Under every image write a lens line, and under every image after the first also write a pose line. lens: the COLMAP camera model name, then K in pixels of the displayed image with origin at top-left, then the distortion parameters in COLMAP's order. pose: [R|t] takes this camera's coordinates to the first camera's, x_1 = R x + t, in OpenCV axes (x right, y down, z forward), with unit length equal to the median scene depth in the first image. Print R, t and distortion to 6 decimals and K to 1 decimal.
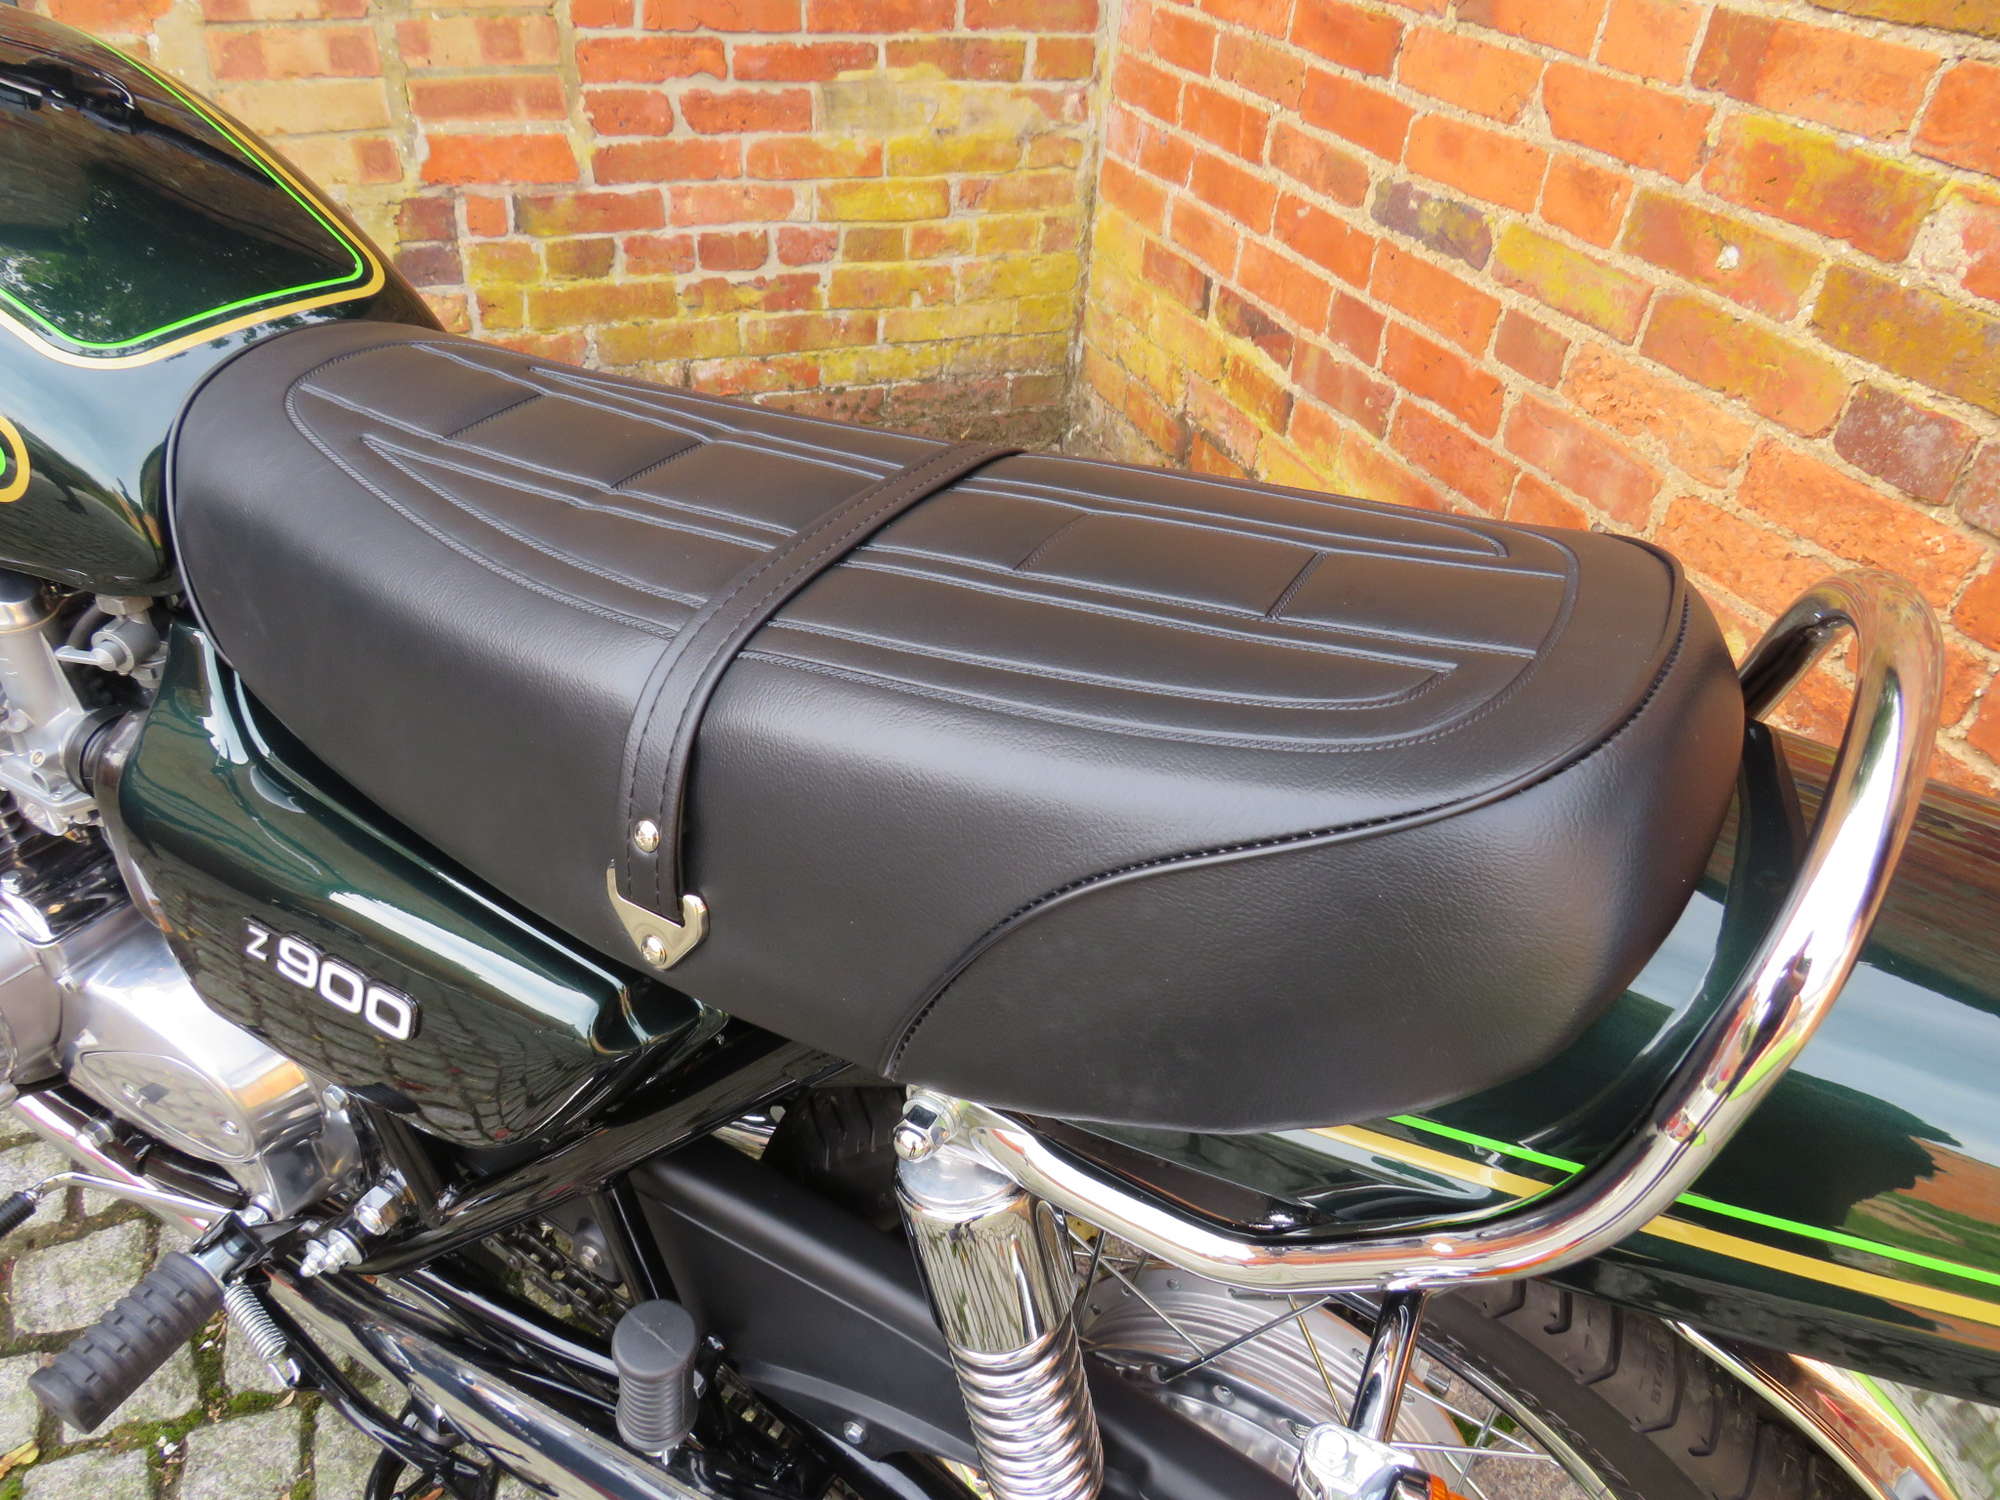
lens RADIAL K [[1416.1, 0, 1000.0], [0, 1416.1, 750.0], [0, 0, 1]] dist [-0.020900, -0.000328]
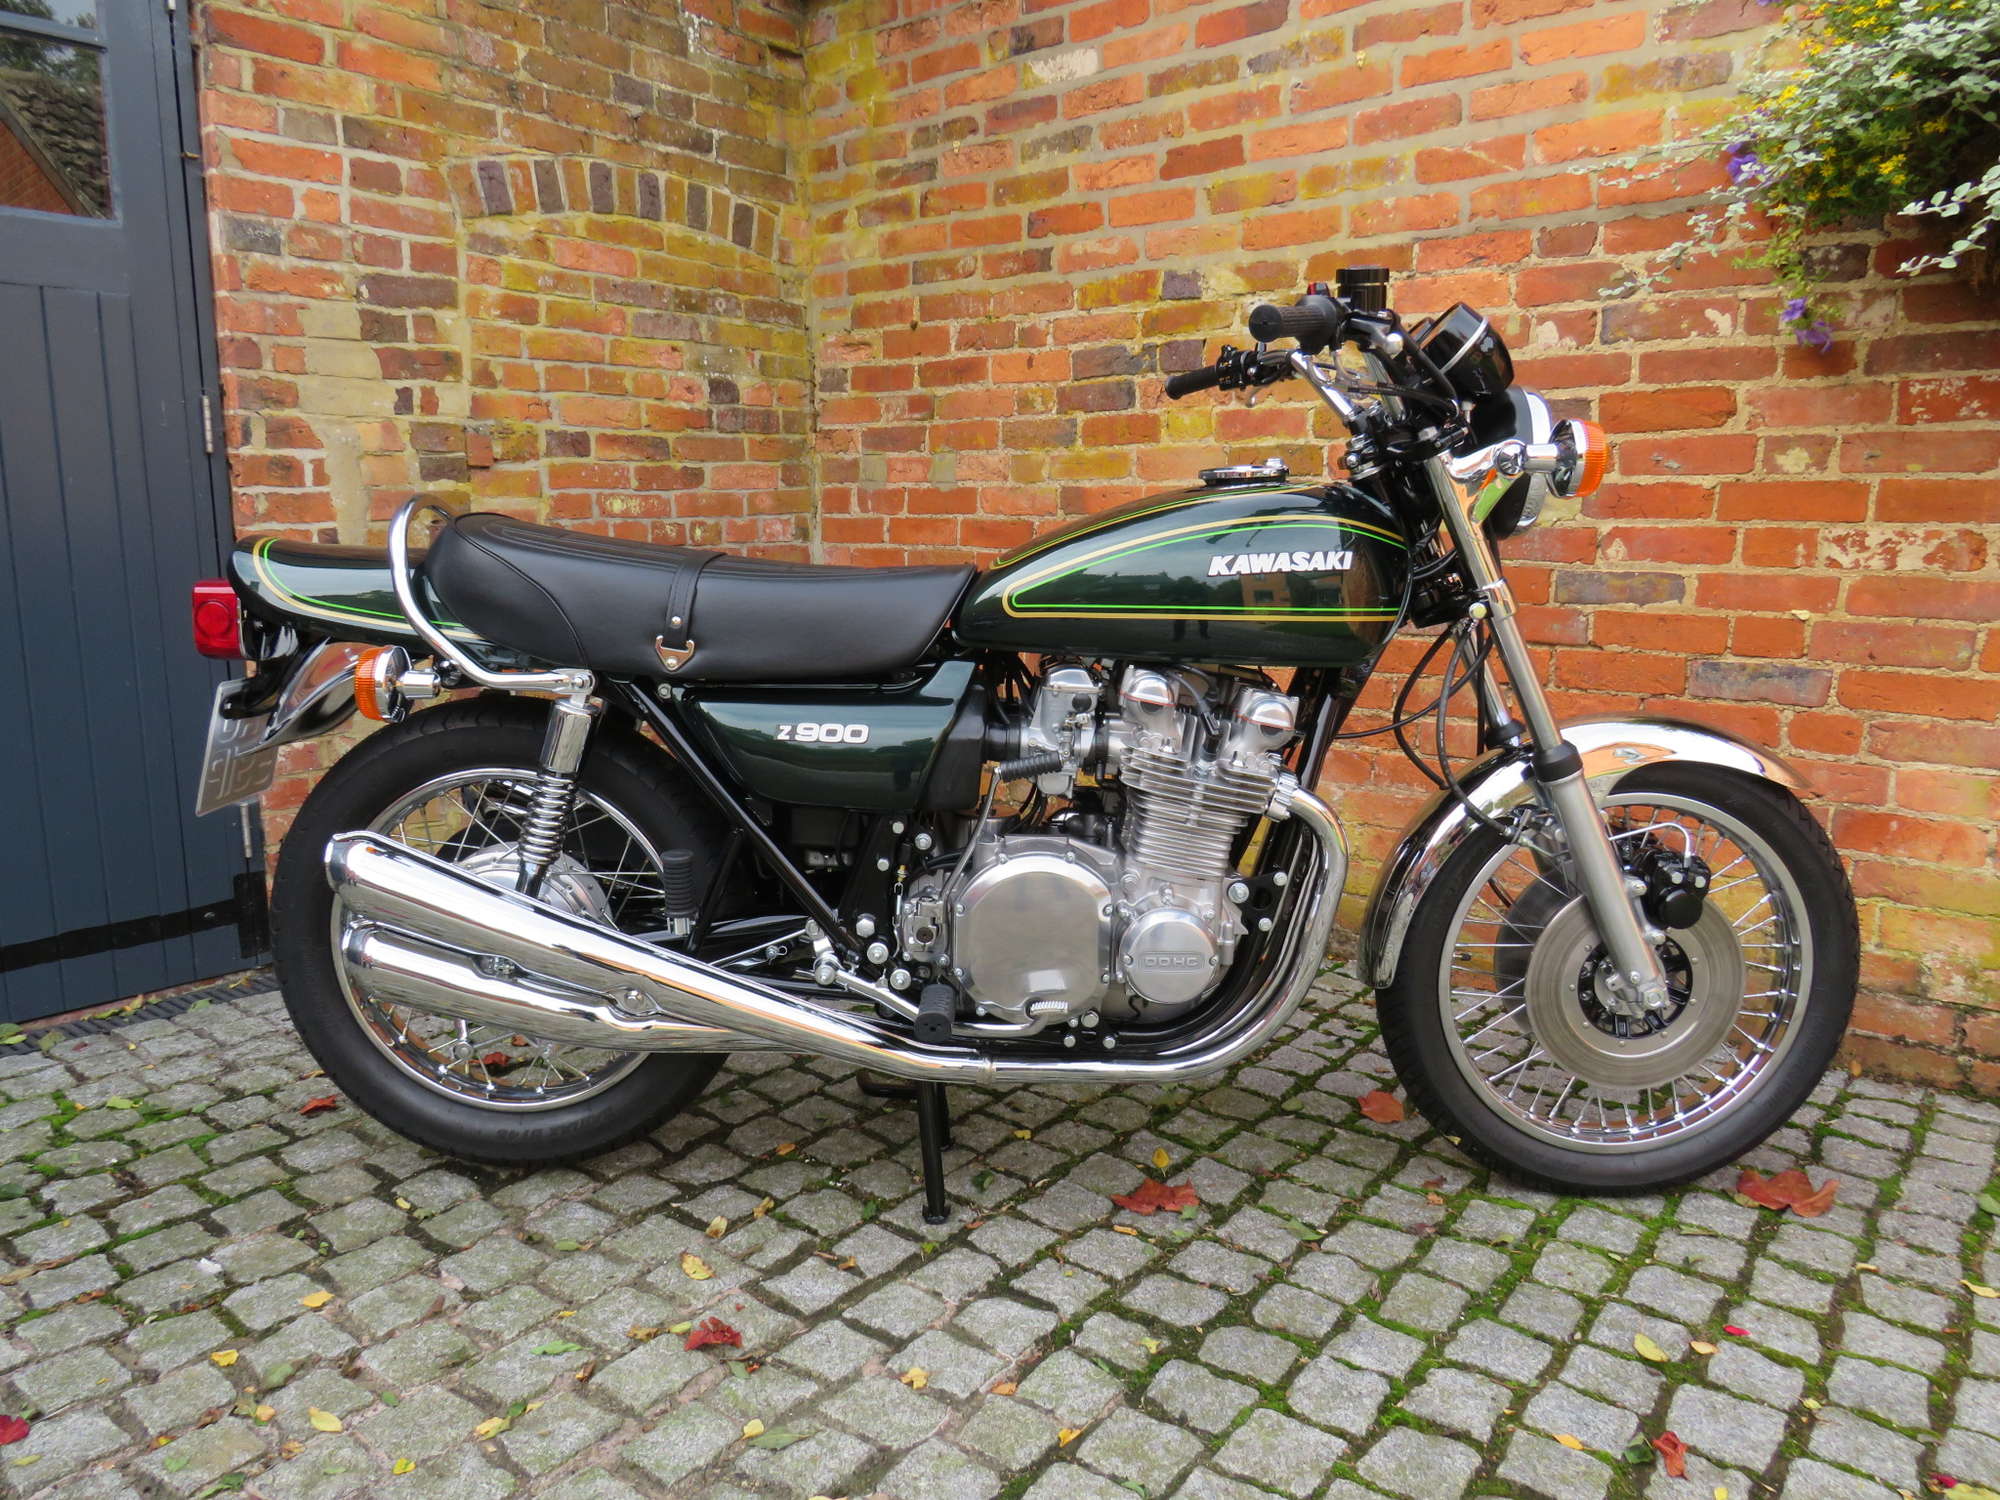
lens RADIAL K [[1416.1, 0, 1000.0], [0, 1416.1, 750.0], [0, 0, 1]] dist [-0.020900, -0.000328]
pose [[0.862902, -0.146990, 0.483523, -0.625832], [0.336152, 0.881362, -0.331968, 0.352742], [-0.377363, 0.448993, 0.809940, -0.406721]]
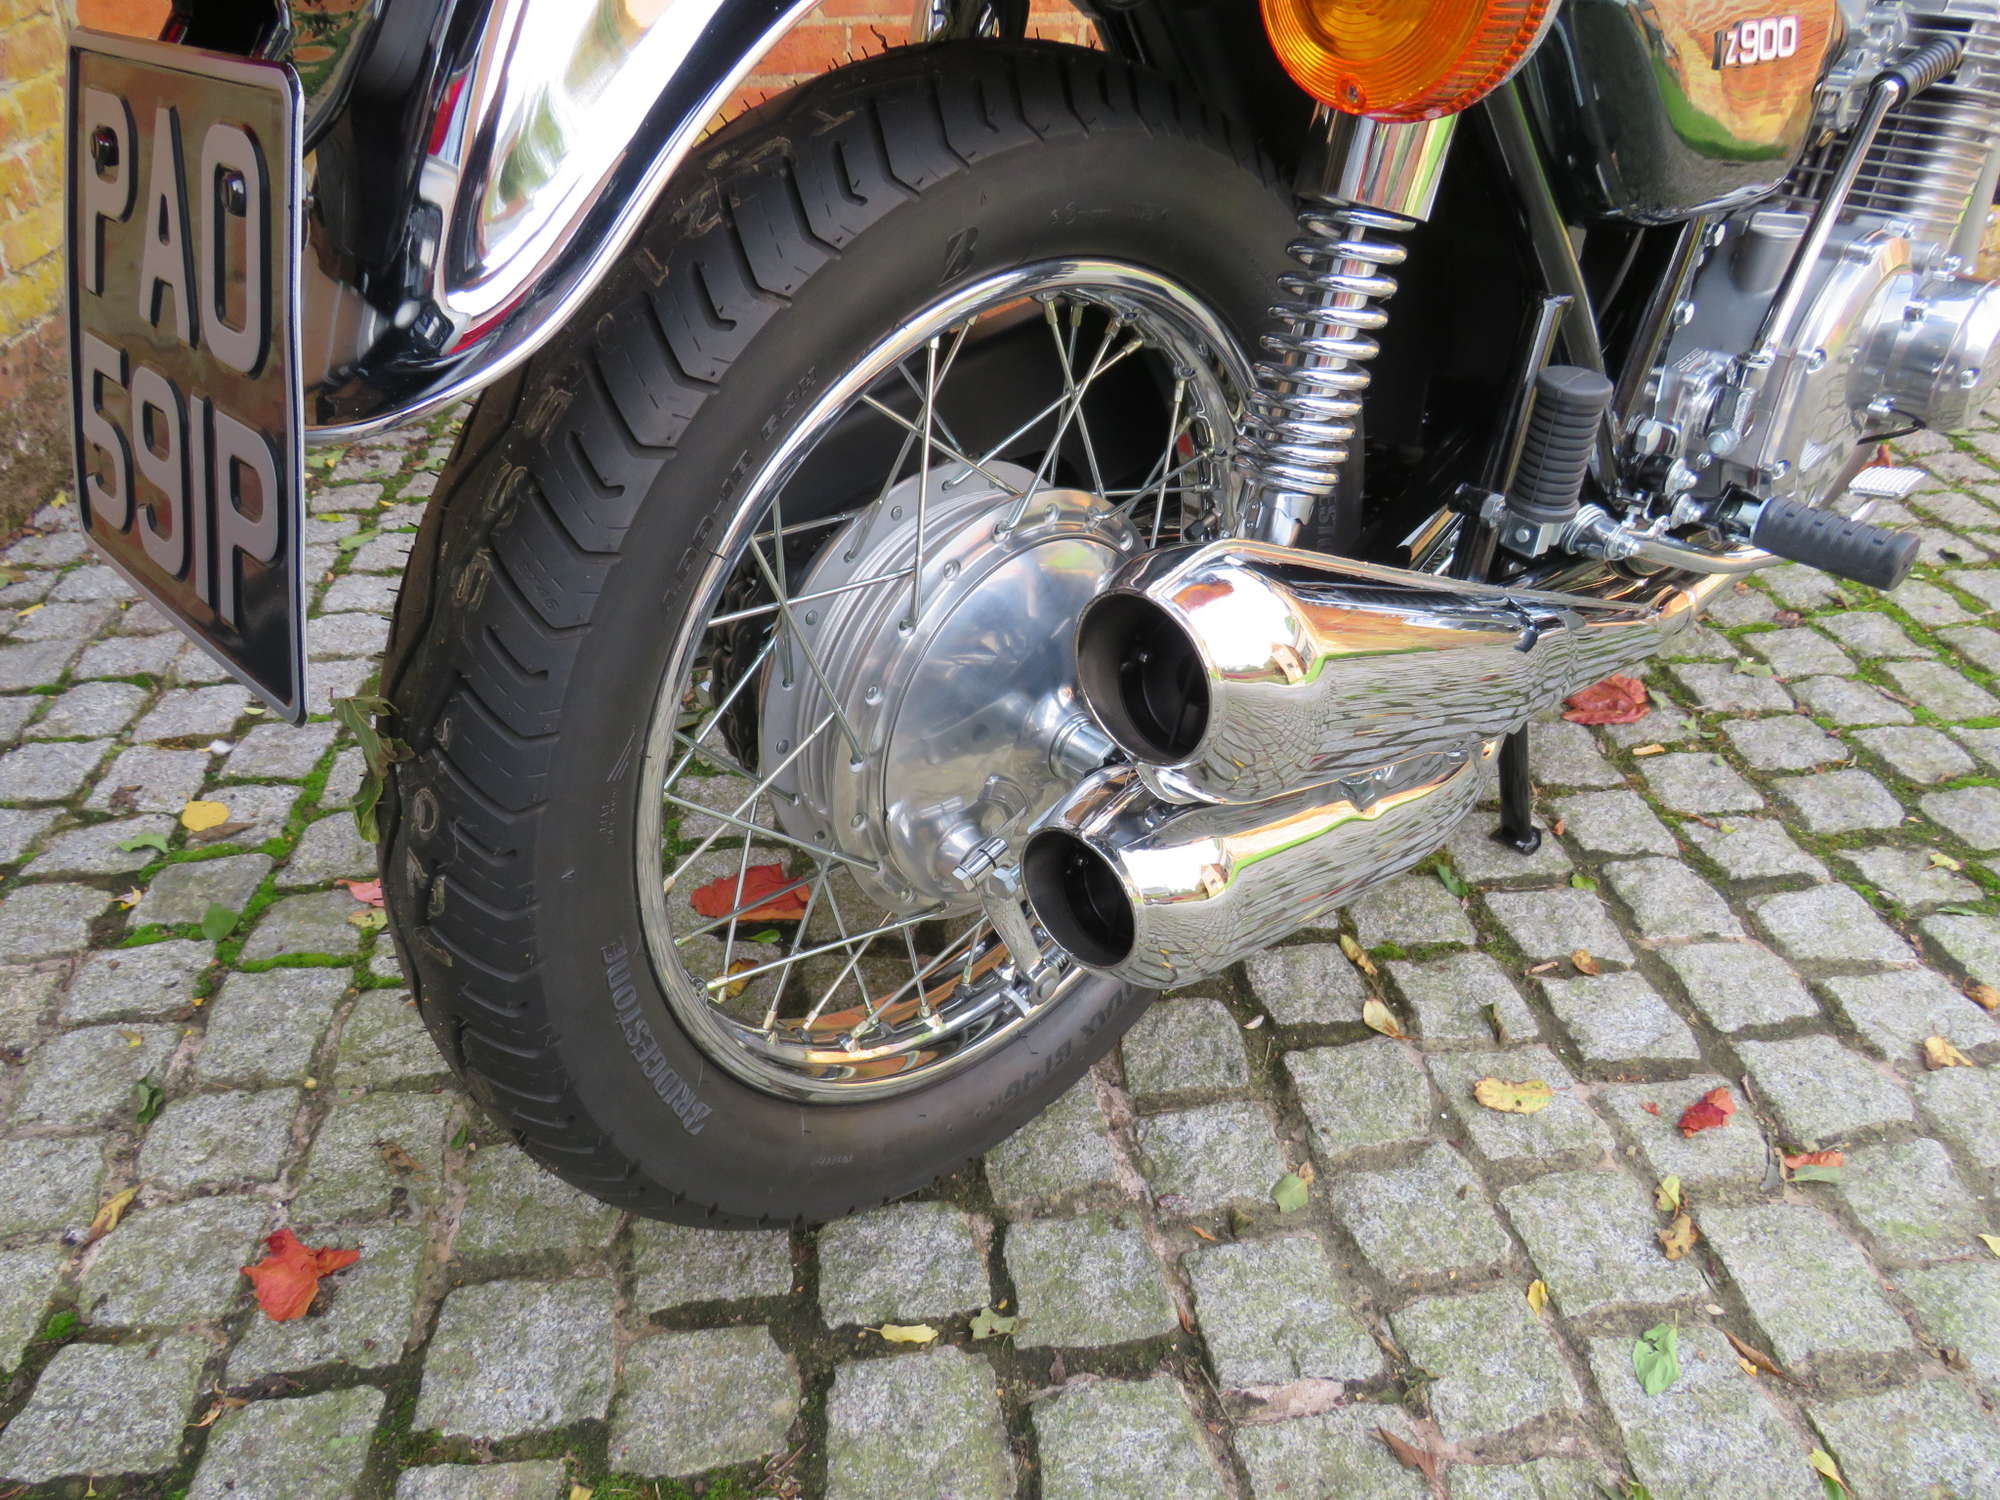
lens RADIAL K [[1416.1, 0, 1000.0], [0, 1416.1, 750.0], [0, 0, 1]] dist [-0.020900, -0.000328]
pose [[0.254959, -0.587908, 0.767698, -0.763106], [0.569796, 0.732795, 0.371945, -0.069765], [-0.781235, 0.342601, 0.521820, 0.304847]]
